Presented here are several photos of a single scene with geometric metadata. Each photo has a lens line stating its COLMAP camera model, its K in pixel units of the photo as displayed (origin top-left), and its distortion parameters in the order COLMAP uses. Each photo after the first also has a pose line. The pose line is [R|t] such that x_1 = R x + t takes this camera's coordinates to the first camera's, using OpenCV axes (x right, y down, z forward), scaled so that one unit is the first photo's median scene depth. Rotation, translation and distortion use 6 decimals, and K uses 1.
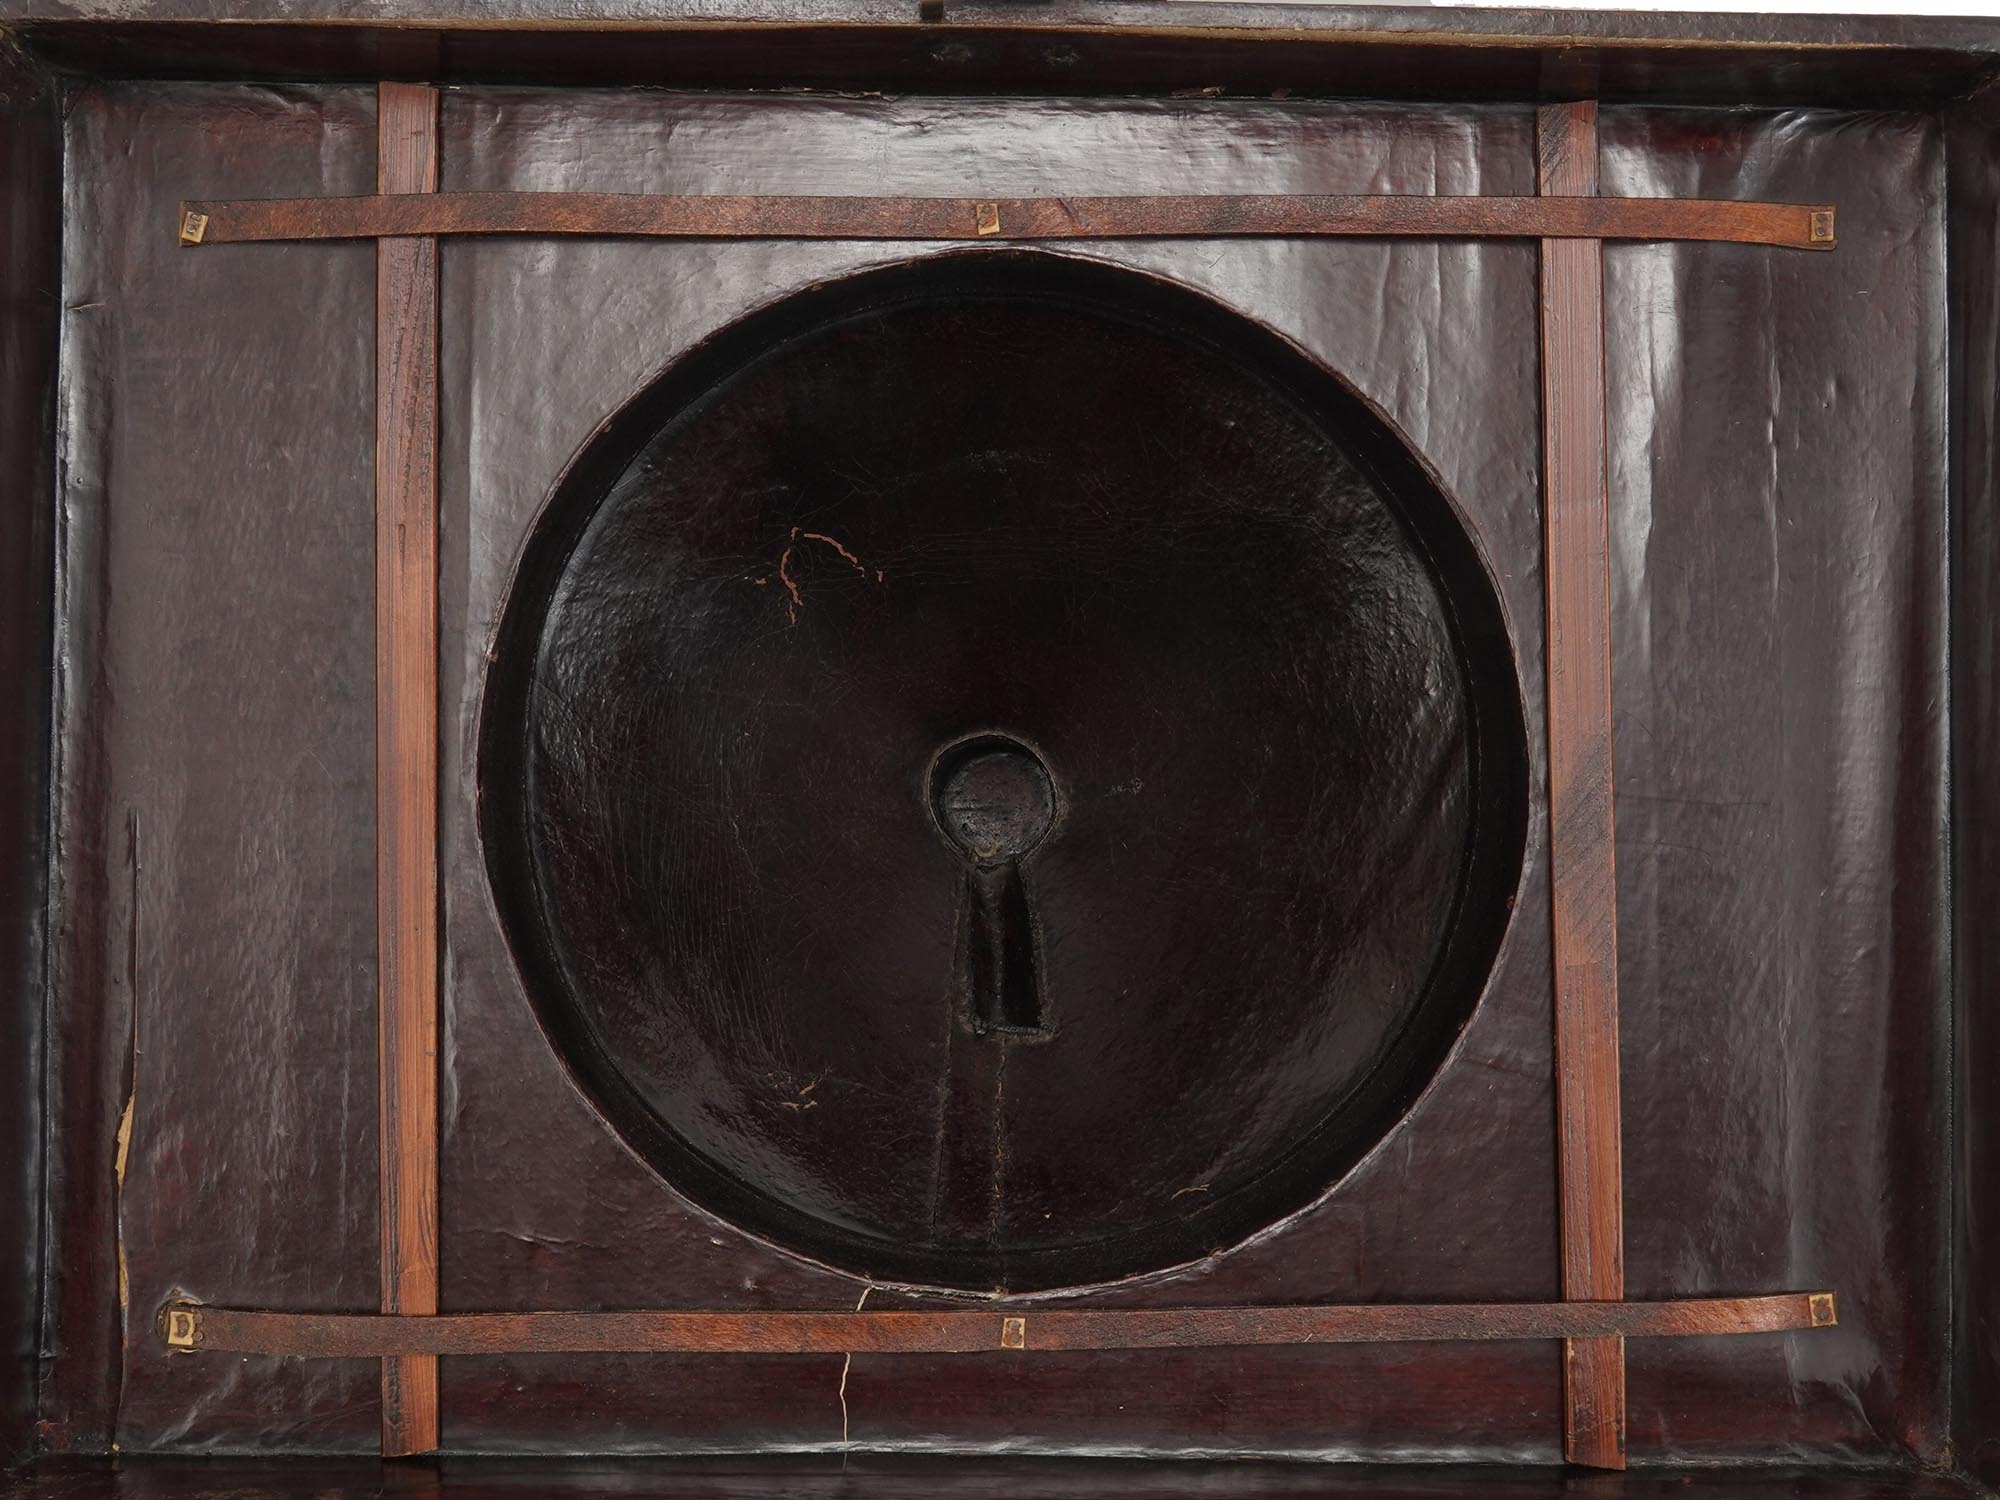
lens RADIAL K [[2378.4, 0, 995.3], [0, 2378.4, 752.2], [0, 0, 1]] dist [-0.055961, 0.000000]
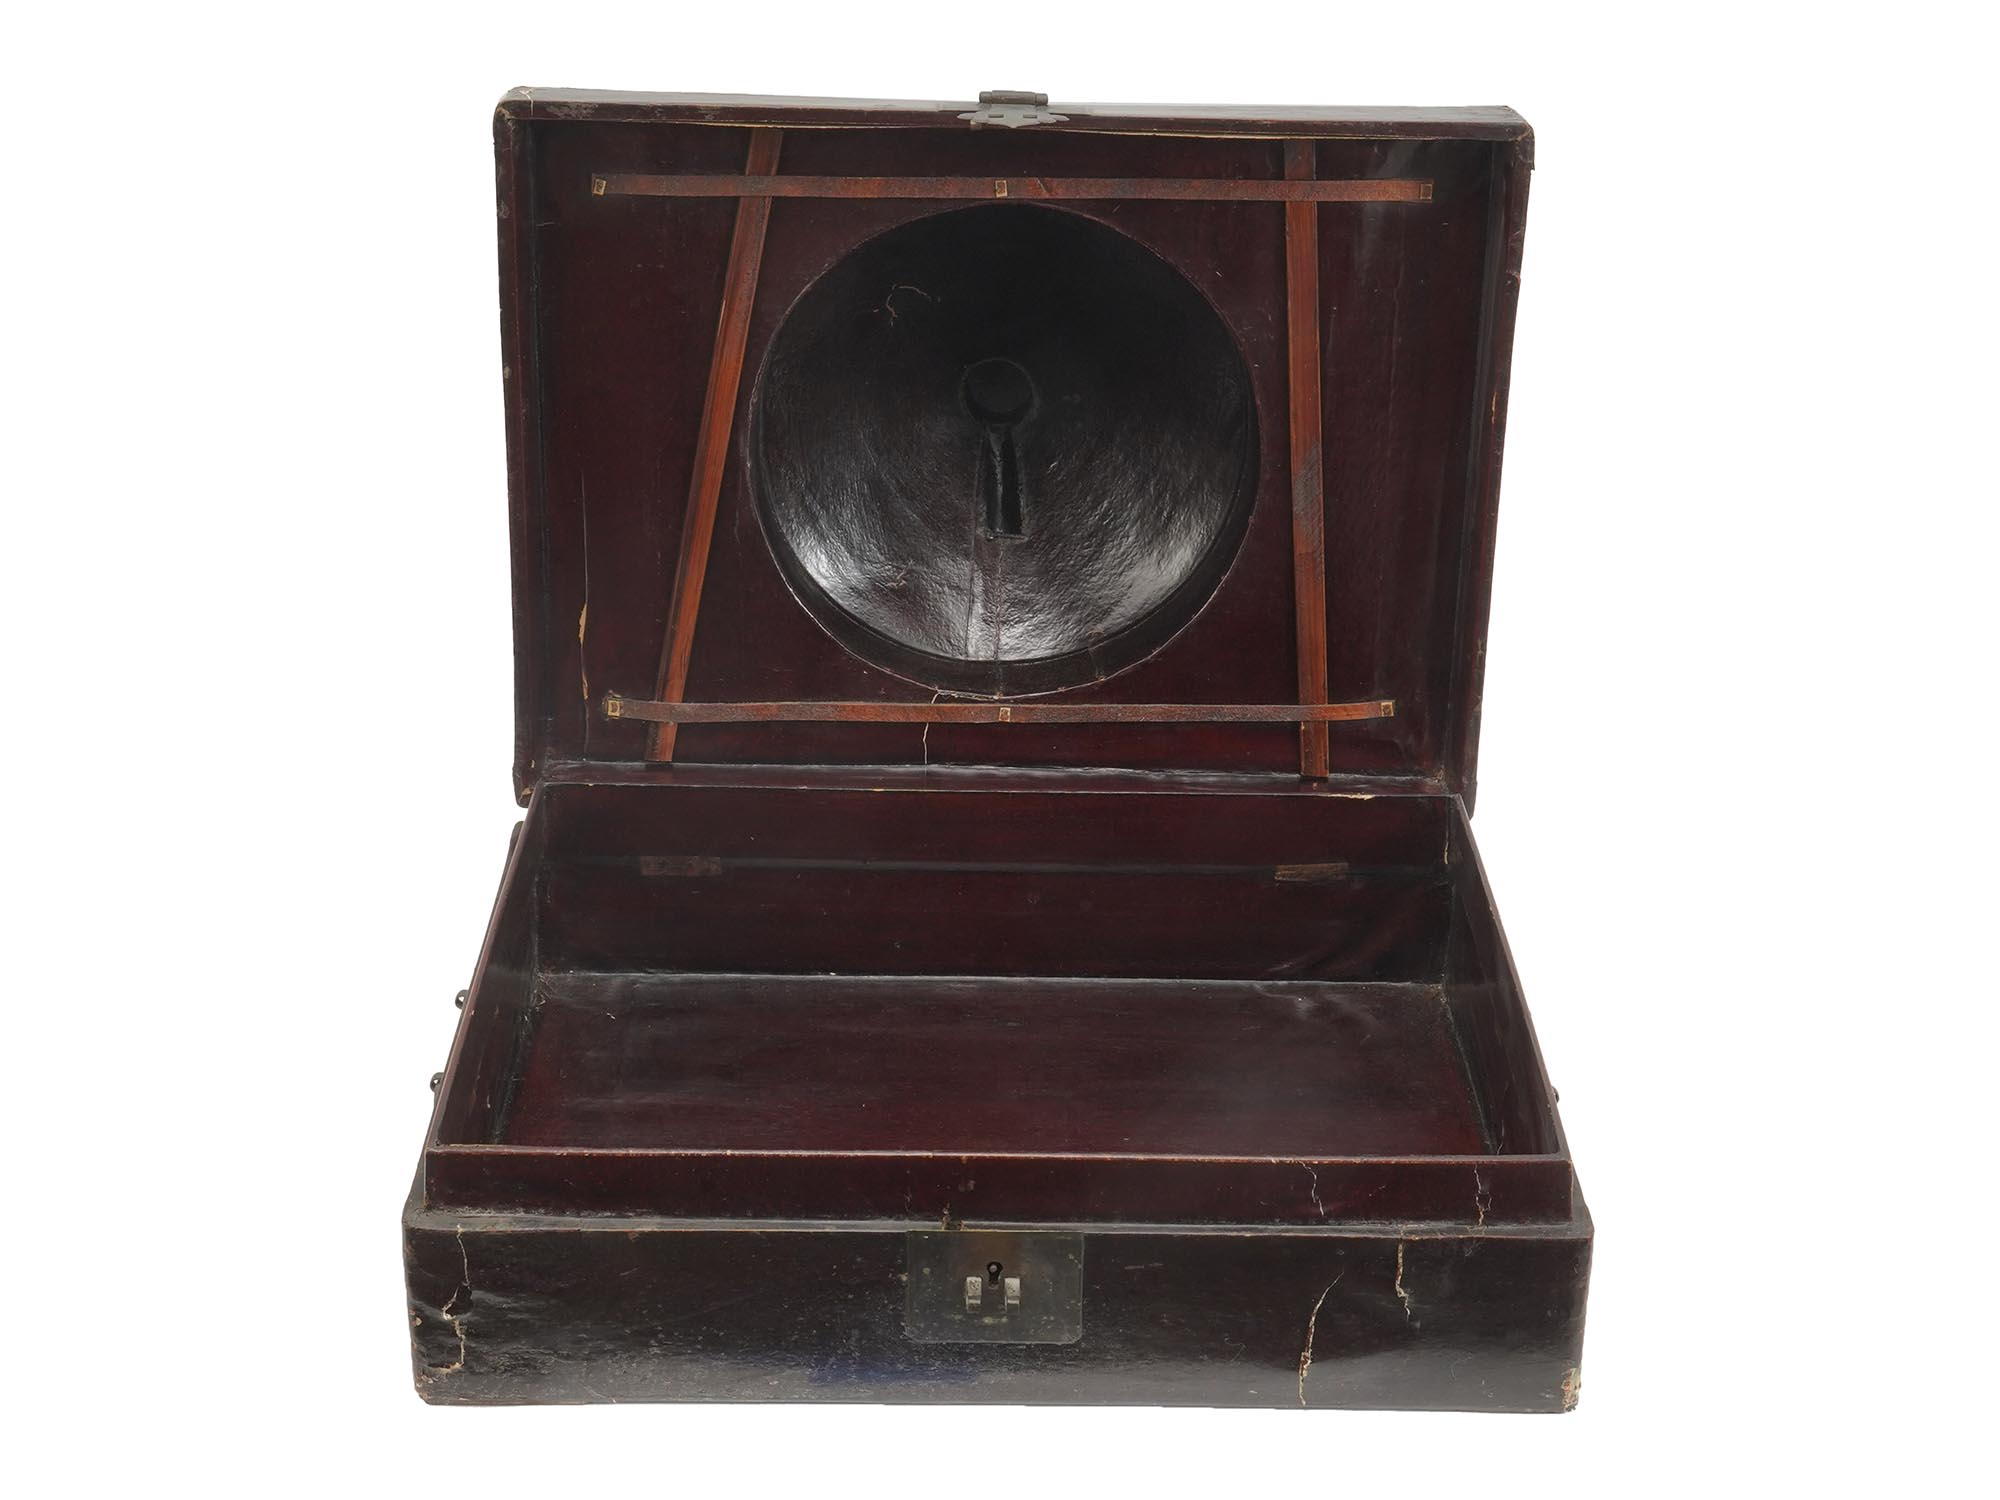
lens RADIAL K [[3009.2, 0, 996.7], [0, 3009.2, 751.5], [0, 0, 1]] dist [0.037456, 0.000000]
pose [[0.999898, 0.013918, 0.003319, -0.006986], [-0.014139, 0.925435, 0.378642, -0.667760], [0.002198, -0.378650, 0.925537, -1.356375]]
